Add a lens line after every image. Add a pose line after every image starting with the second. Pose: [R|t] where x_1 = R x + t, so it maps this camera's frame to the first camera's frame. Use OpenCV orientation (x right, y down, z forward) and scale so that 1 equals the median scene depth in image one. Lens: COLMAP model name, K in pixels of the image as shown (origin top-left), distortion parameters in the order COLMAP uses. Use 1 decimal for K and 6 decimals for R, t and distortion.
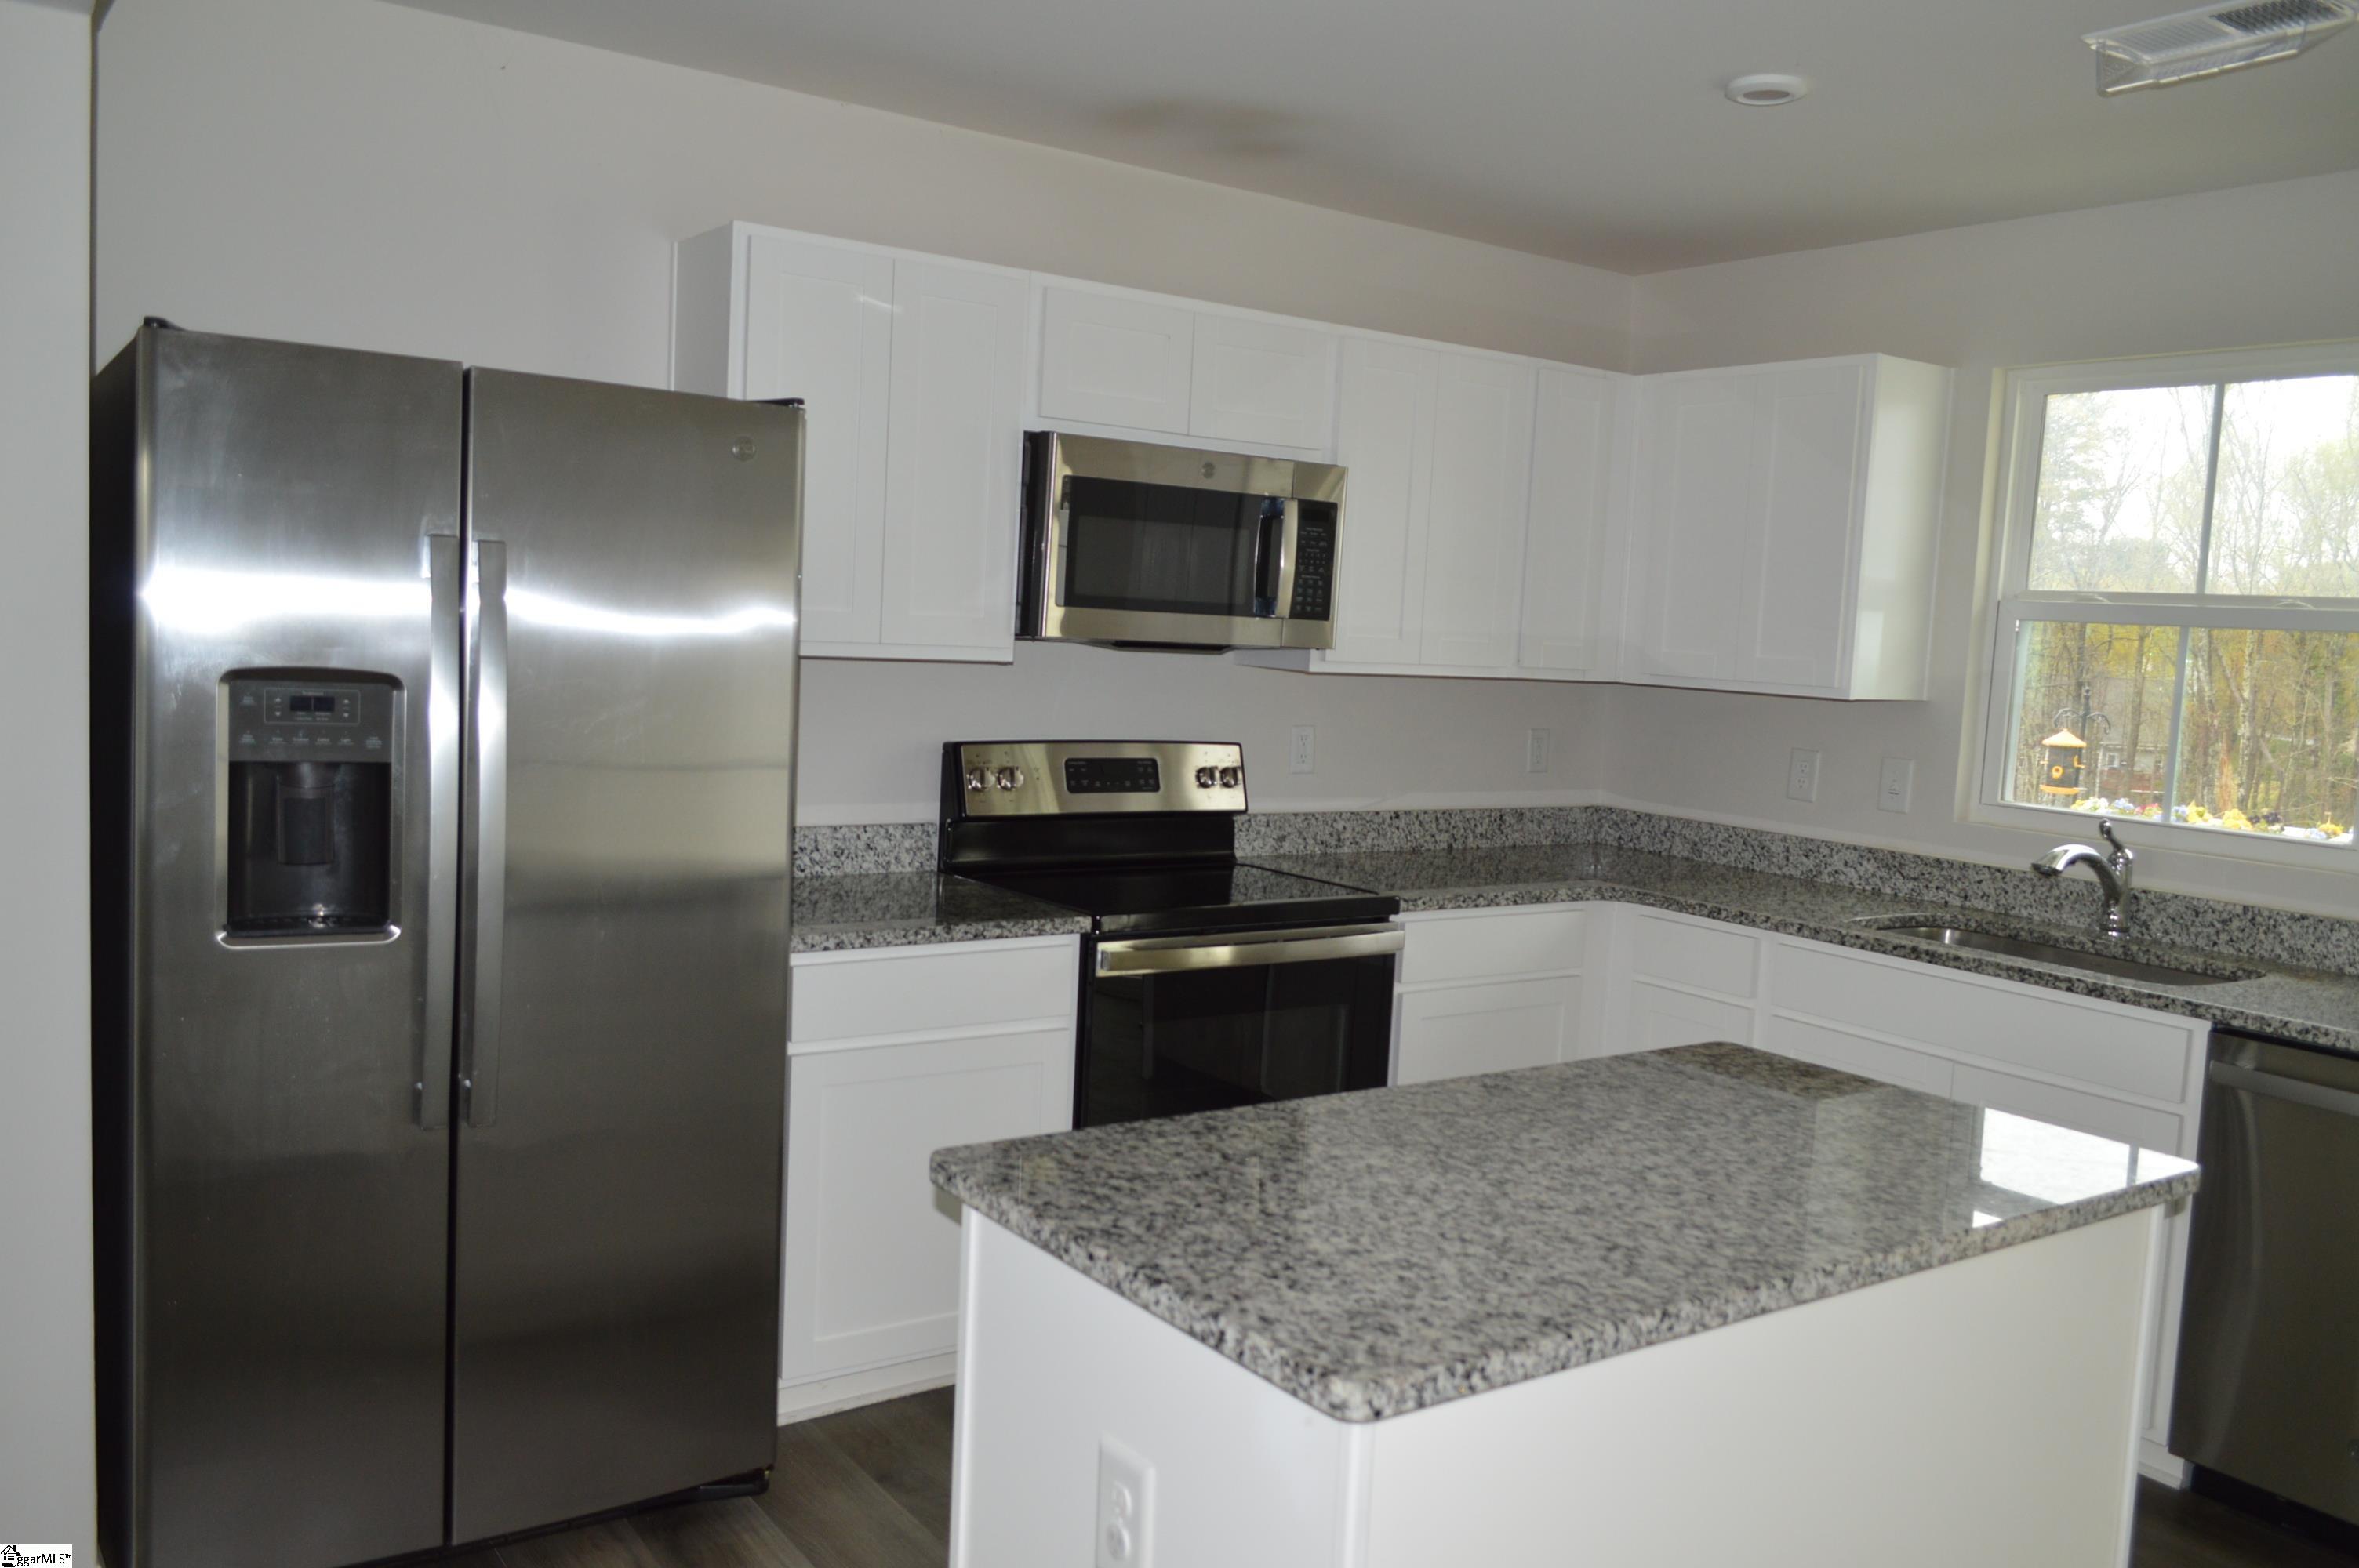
lens RADIAL K [[1848.5, 0, 1198.2], [0, 1848.5, 769.8], [0, 0, 1]] dist [-0.002810, 0.014431]
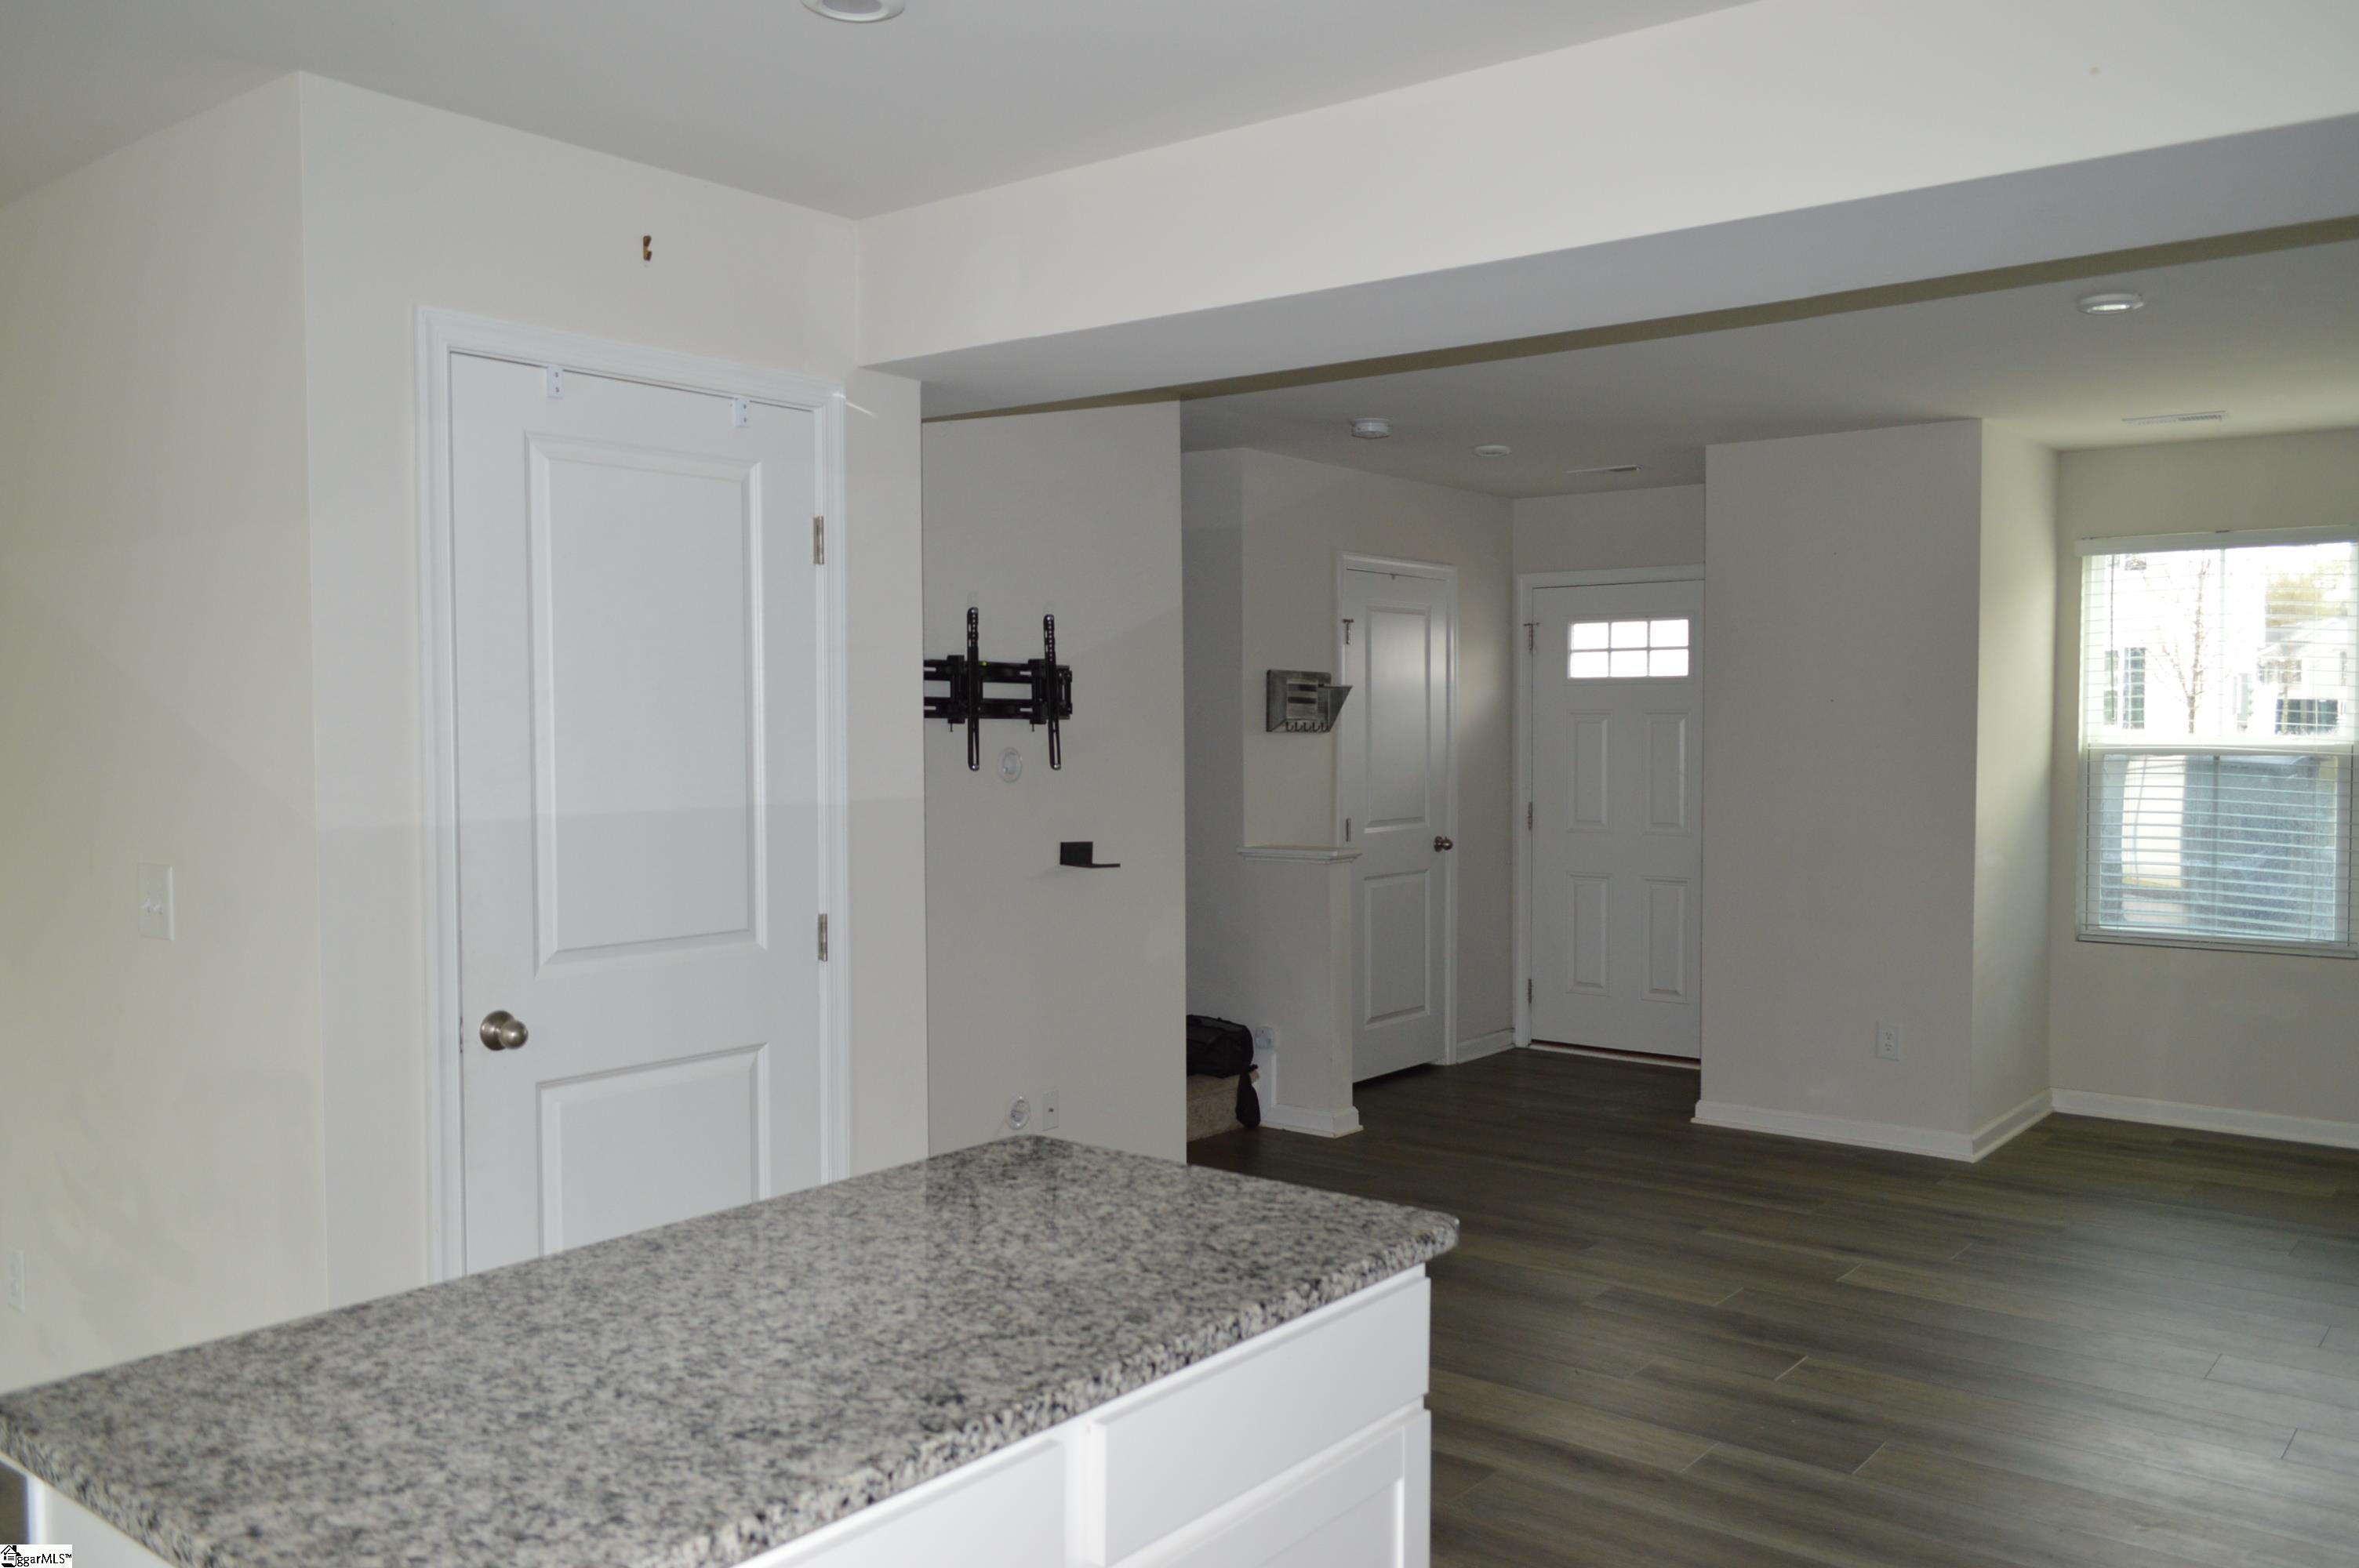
lens RADIAL K [[1848.5, 0, 1165.7], [0, 1848.5, 770.9], [0, 0, 1]] dist [-0.002810, 0.014431]
pose [[-0.962208, -0.043247, -0.268860, 0.195495], [-0.071482, 0.992799, 0.096127, -0.089450], [0.262767, 0.111713, -0.958370, 1.170971]]
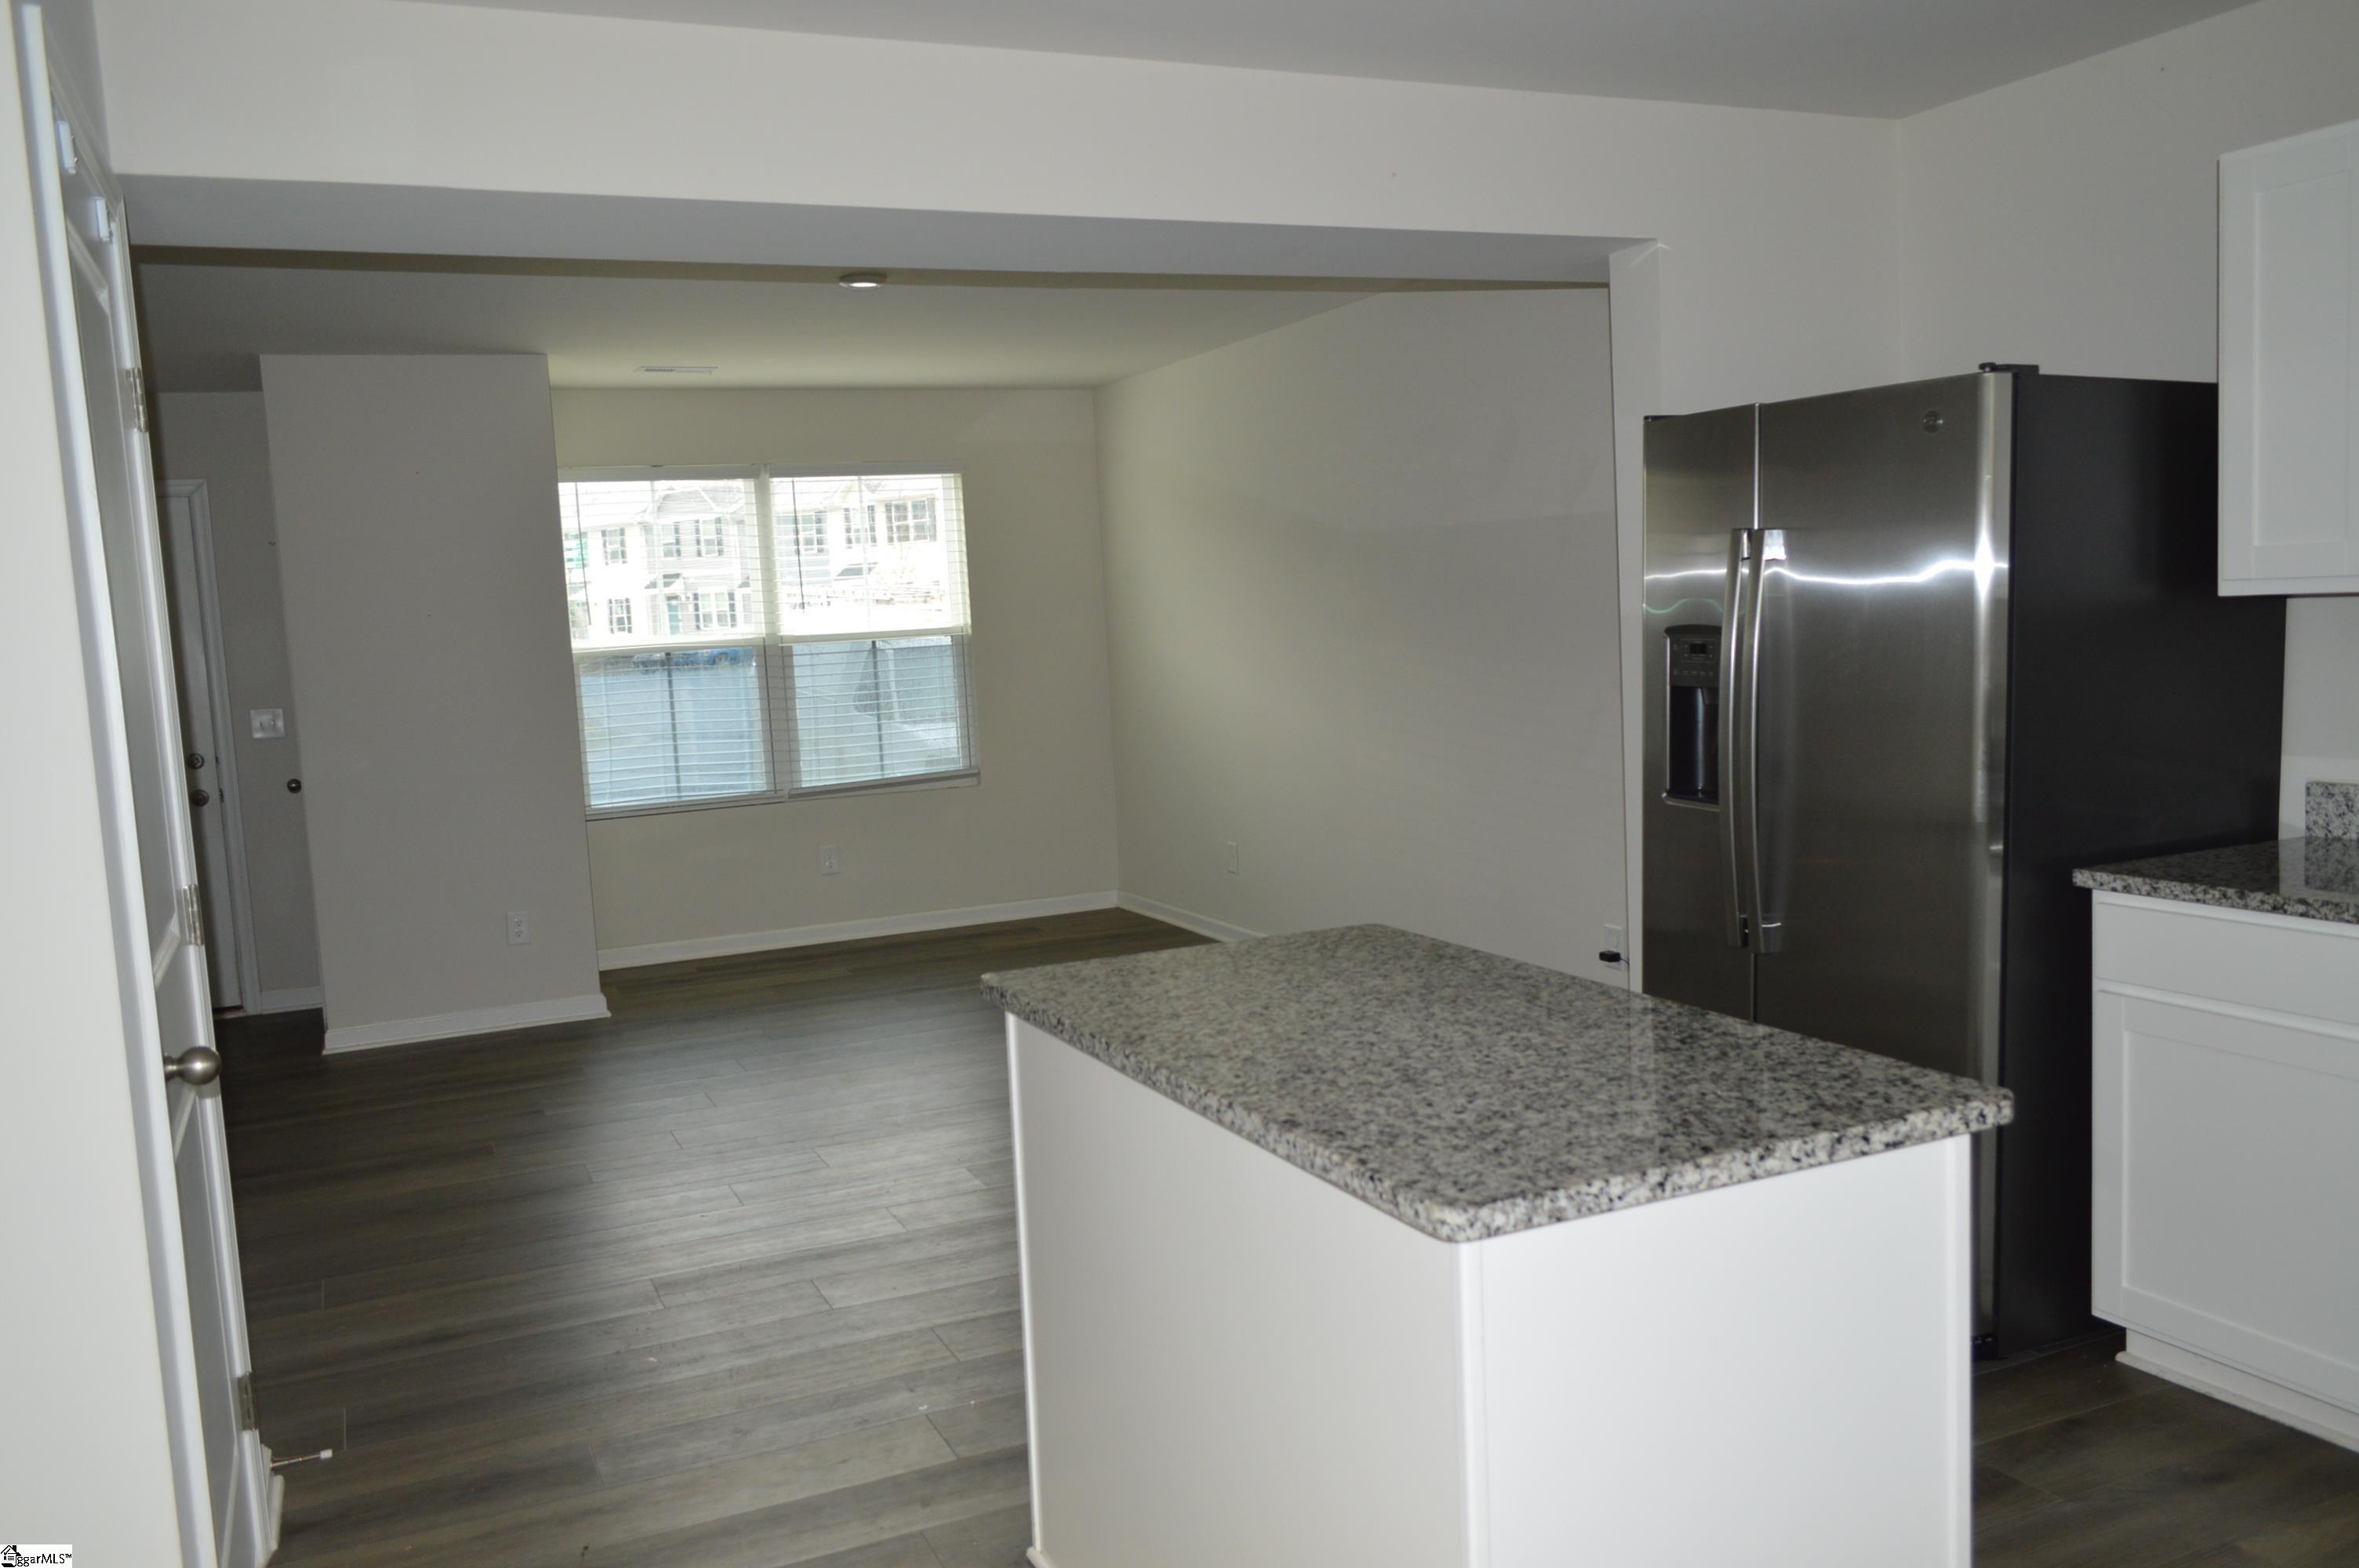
lens RADIAL K [[1848.5, 0, 1201.3], [0, 1848.5, 791.6], [0, 0, 1]] dist [-0.002810, 0.014431]
pose [[-0.183923, 0.055881, -0.981351, 0.838758], [-0.043957, 0.996916, 0.065006, 0.000532], [0.981957, 0.055093, -0.180899, 0.668605]]
